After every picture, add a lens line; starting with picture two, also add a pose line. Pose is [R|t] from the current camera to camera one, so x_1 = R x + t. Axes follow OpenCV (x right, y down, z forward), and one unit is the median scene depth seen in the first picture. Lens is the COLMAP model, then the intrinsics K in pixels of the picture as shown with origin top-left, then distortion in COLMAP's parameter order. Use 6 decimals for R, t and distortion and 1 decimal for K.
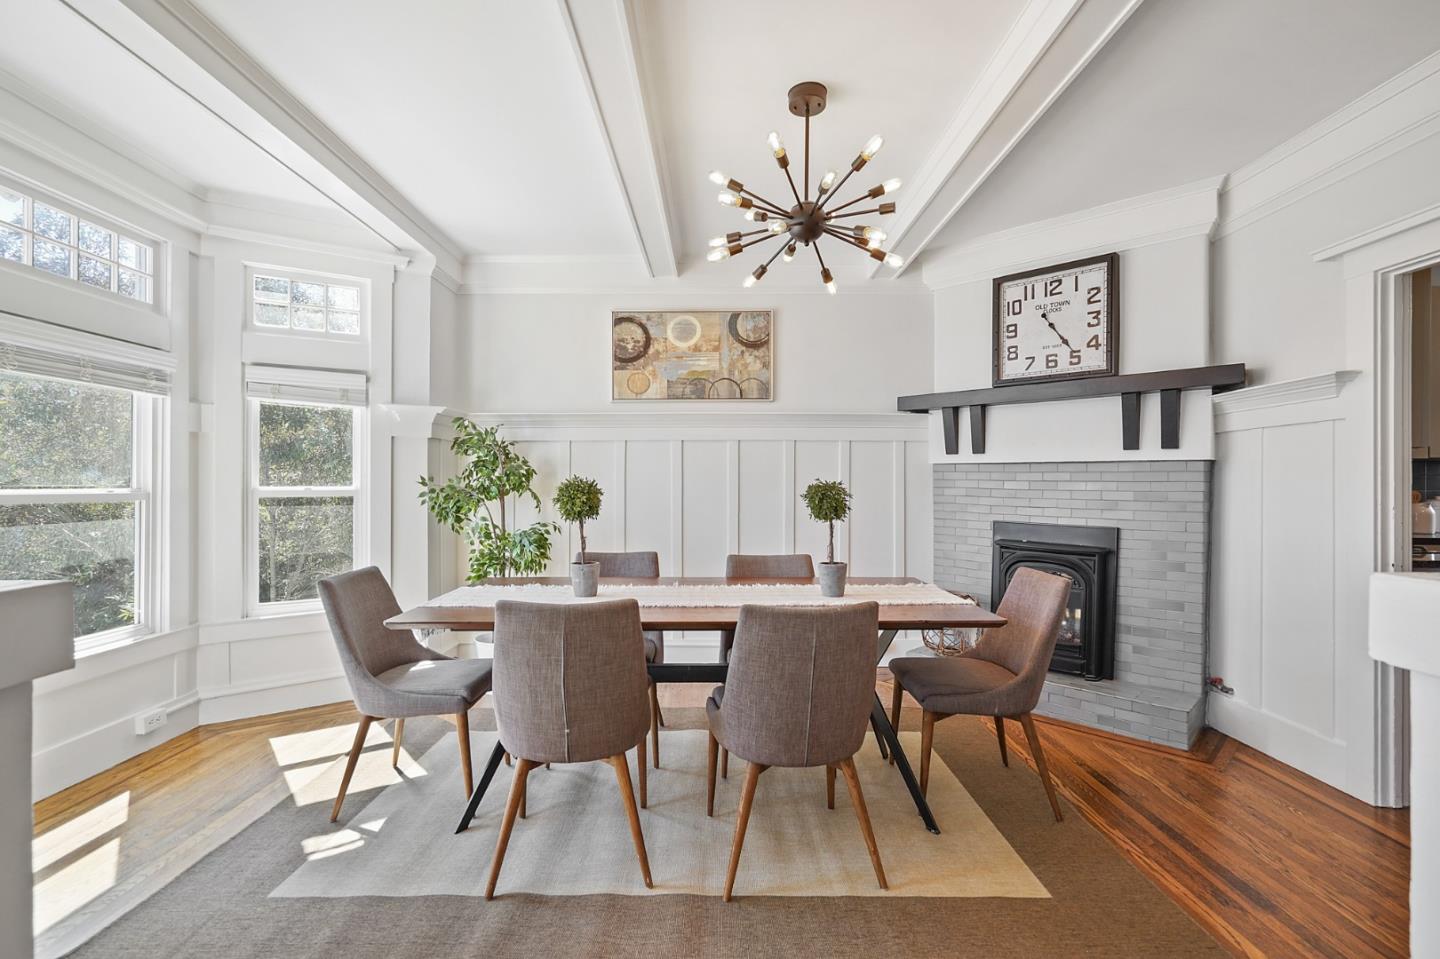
lens RADIAL K [[672.2, 0, 722.0], [0, 672.2, 485.6], [0, 0, 1]] dist [0.000560, 0.000054]
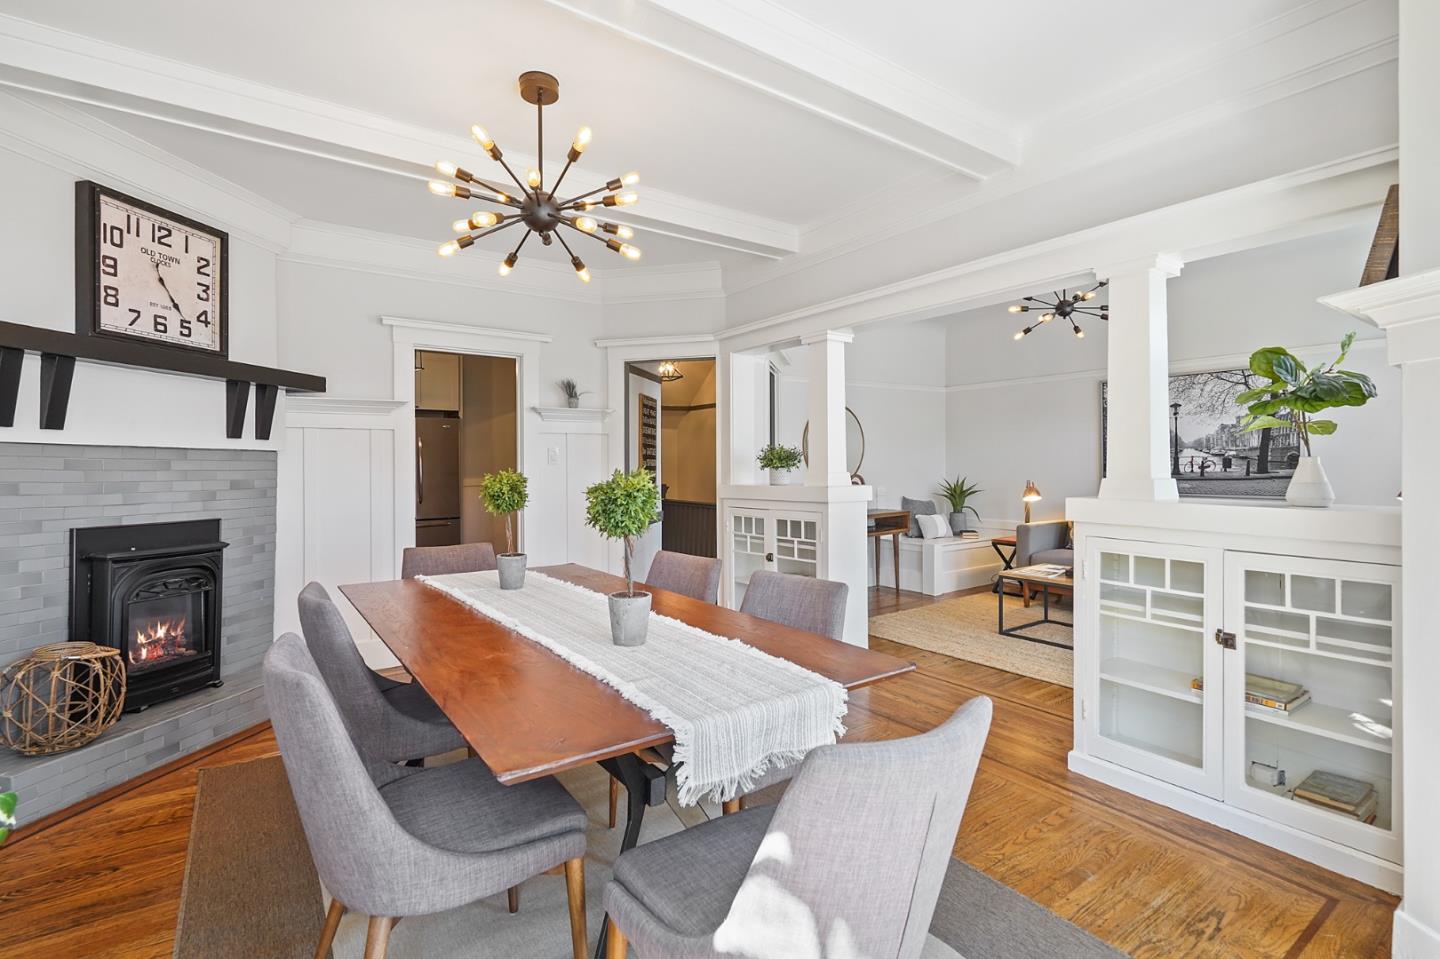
lens RADIAL K [[672.2, 0, 714.6], [0, 672.2, 456.2], [0, 0, 1]] dist [0.000560, 0.000054]
pose [[-0.563693, 0.010122, 0.825923, -0.546405], [0.001448, 0.999935, -0.011267, -0.012949], [-0.825983, -0.005155, -0.563671, 0.870938]]
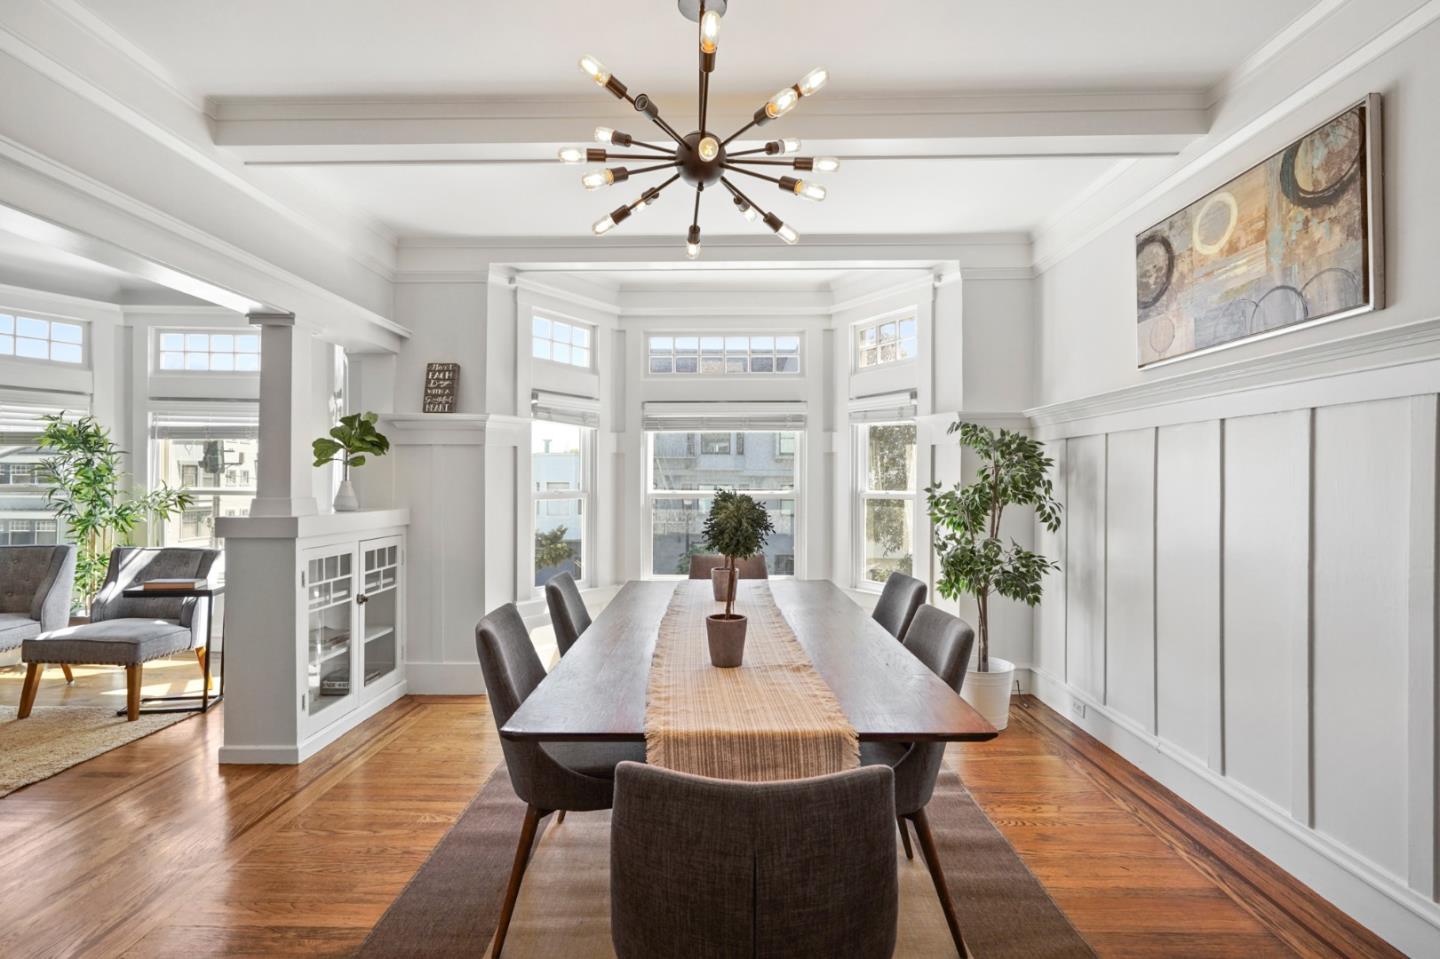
lens RADIAL K [[672.2, 0, 716.1], [0, 672.2, 472.0], [0, 0, 1]] dist [0.000560, 0.000054]
pose [[-0.017522, -0.007369, -0.999819, 0.567437], [0.001014, 0.999972, -0.007388, -0.022604], [0.999846, -0.001144, -0.017514, 0.665506]]
